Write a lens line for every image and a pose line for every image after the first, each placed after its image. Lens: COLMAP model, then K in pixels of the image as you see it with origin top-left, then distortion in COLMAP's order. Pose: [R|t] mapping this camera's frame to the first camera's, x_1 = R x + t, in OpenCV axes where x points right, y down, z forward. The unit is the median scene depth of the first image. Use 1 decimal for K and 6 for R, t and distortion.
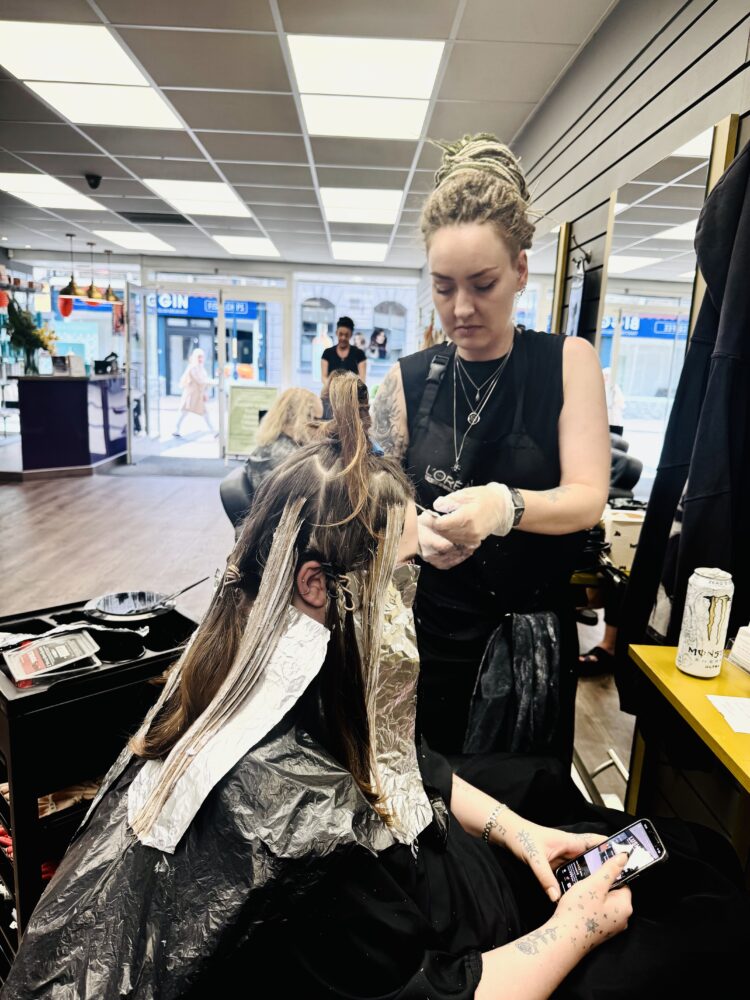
lens RADIAL K [[705.8, 0, 373.7], [0, 705.8, 501.7], [0, 0, 1]] dist [-0.008098, -0.004353]
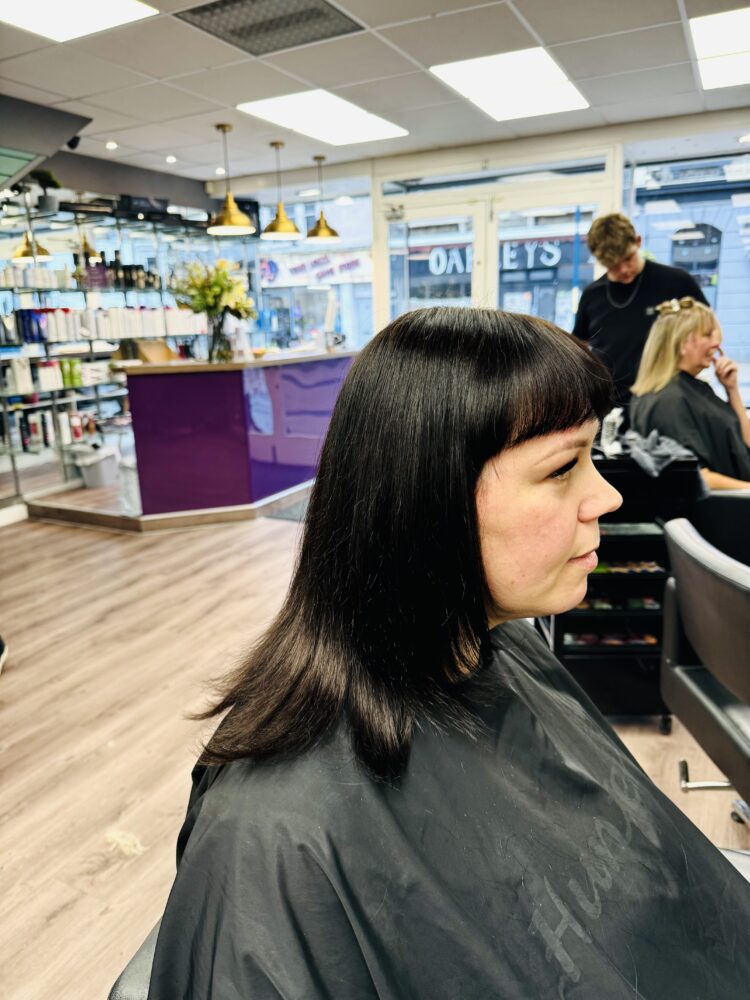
lens RADIAL K [[705.8, 0, 375.6], [0, 705.8, 499.5], [0, 0, 1]] dist [-0.008098, -0.004353]
pose [[0.873618, 0.056369, -0.483336, -0.005031], [-0.032625, 0.997818, 0.057403, -0.087544], [0.485517, -0.034380, 0.873551, 0.468194]]
